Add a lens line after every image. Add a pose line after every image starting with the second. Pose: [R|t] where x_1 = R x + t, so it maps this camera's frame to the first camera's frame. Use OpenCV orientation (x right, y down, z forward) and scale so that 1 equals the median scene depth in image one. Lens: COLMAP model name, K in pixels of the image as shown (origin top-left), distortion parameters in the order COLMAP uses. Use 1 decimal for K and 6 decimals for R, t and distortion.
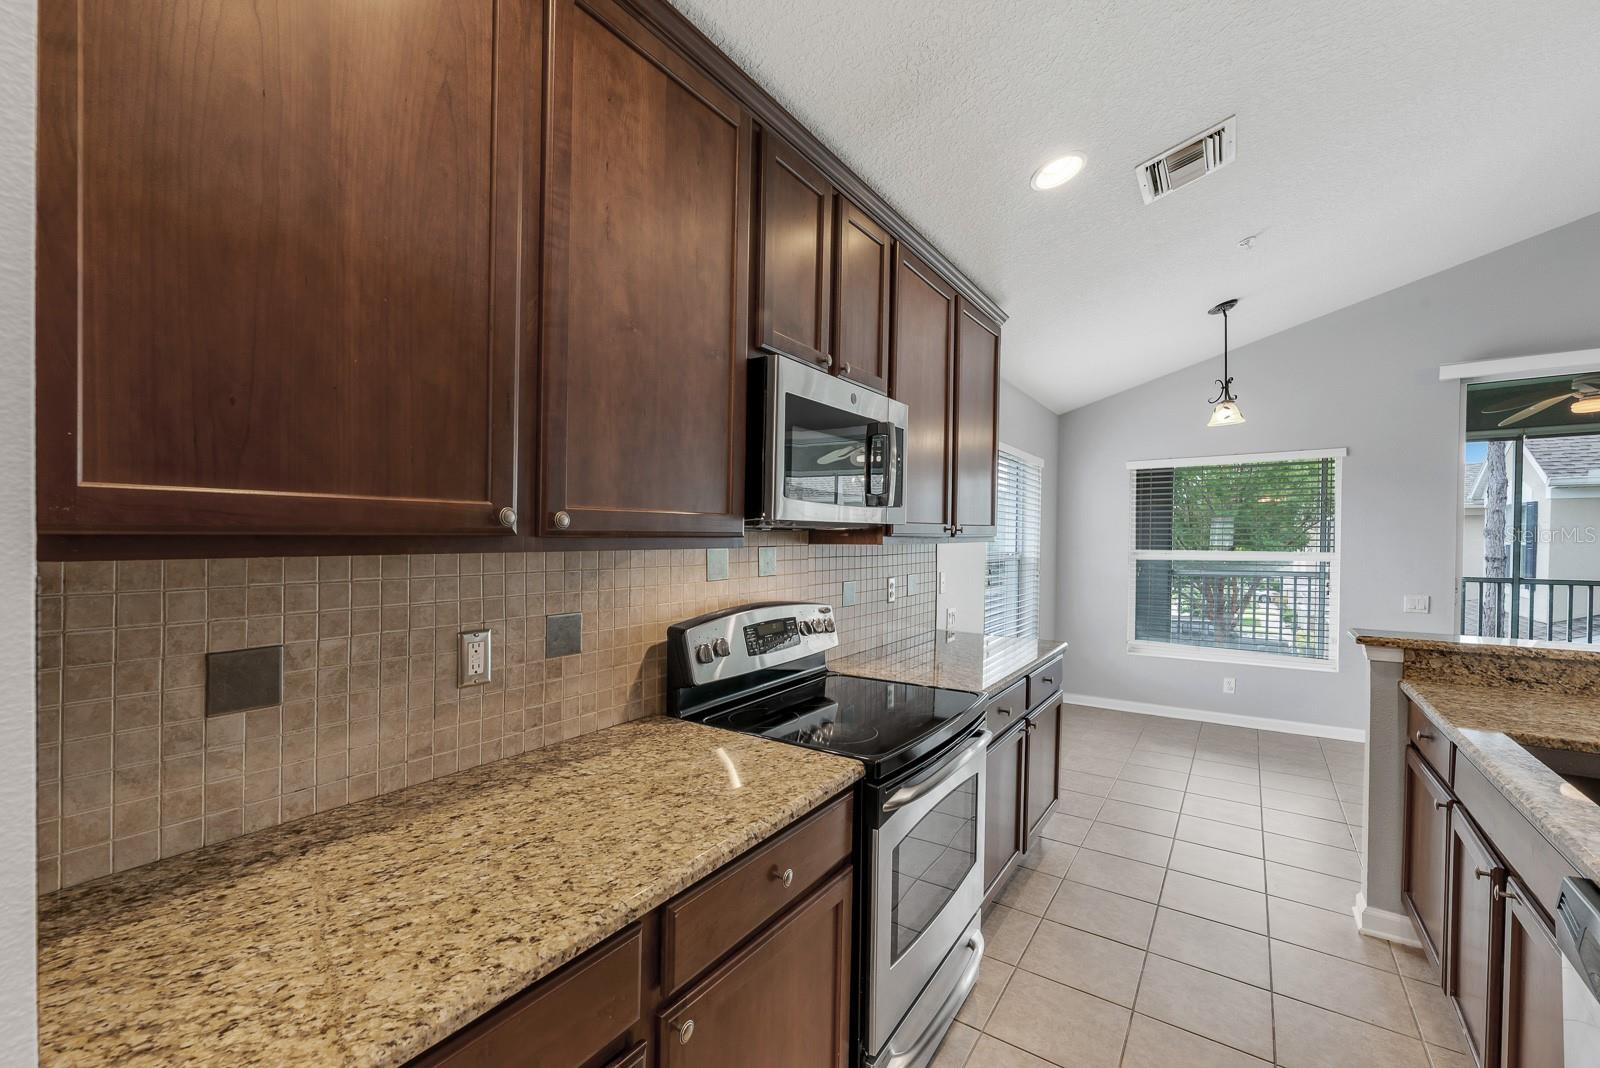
lens RADIAL K [[664.3, 0, 797.2], [0, 664.3, 547.7], [0, 0, 1]] dist [0.013593, -0.000340]
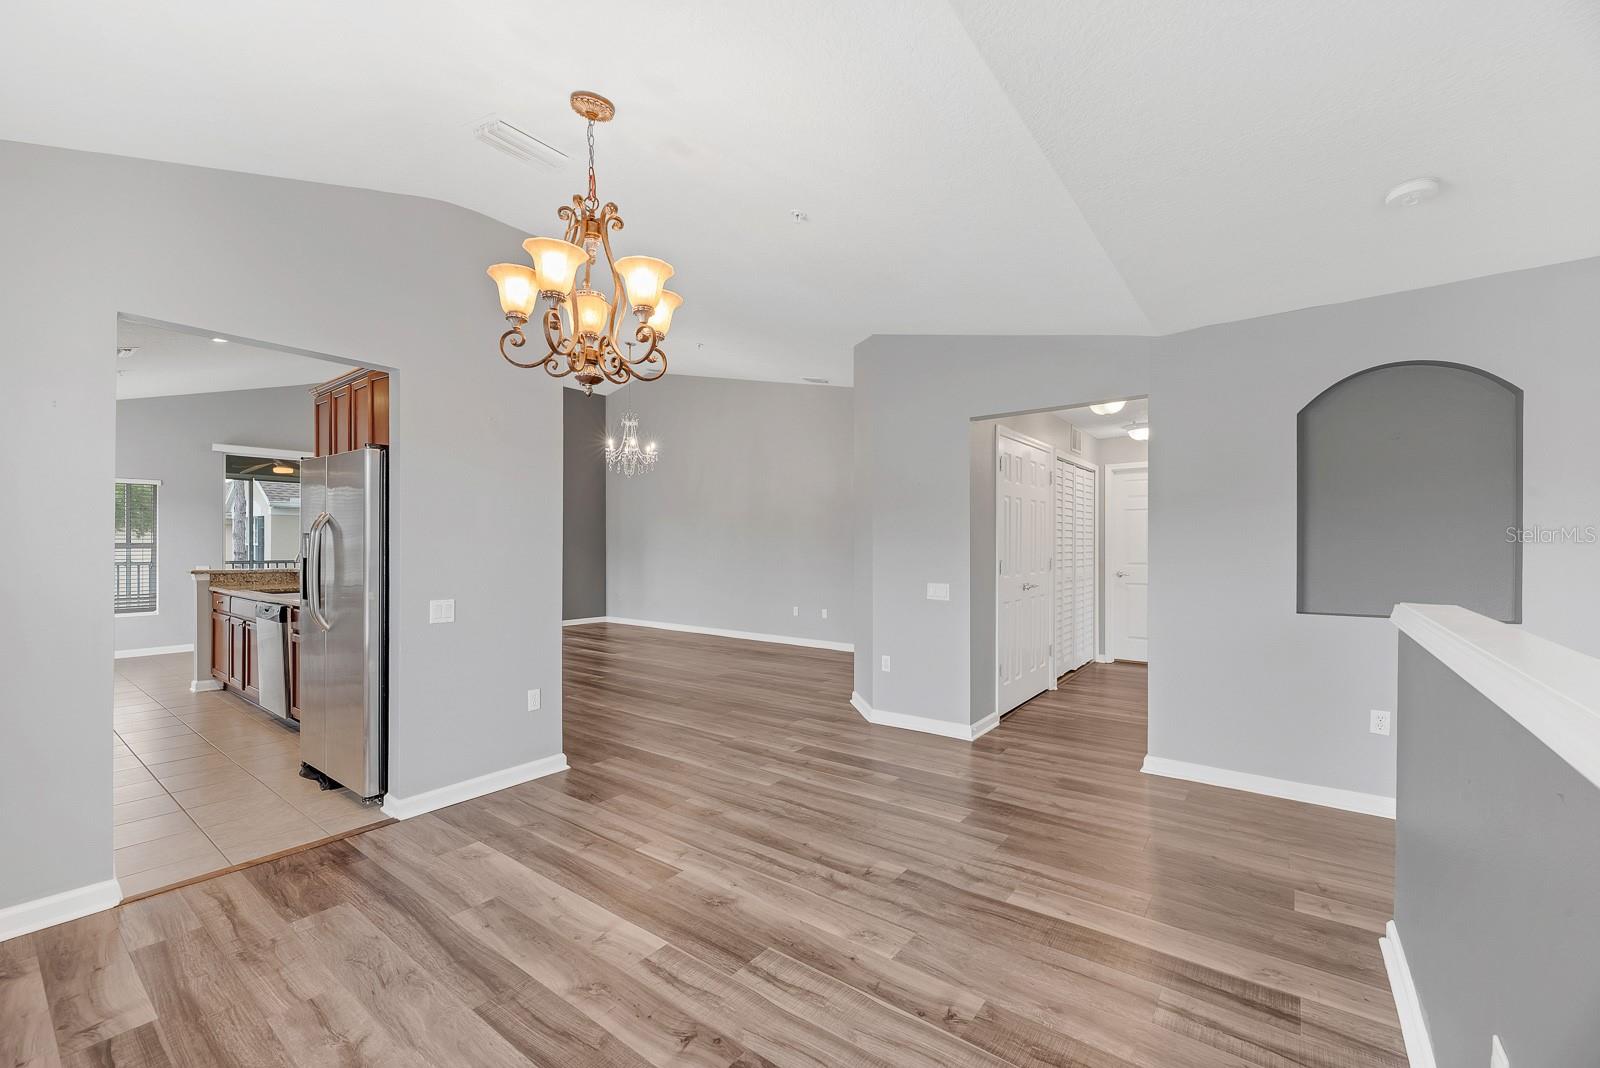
lens RADIAL K [[649.2, 0, 792.5], [0, 649.2, 539.9], [0, 0, 1]] dist [-0.003014, -0.000144]
pose [[0.059015, 0.007001, 0.998233, -0.925189], [0.016198, 0.999837, -0.007970, 0.049871], [-0.998126, 0.016640, 0.058892, -0.881077]]
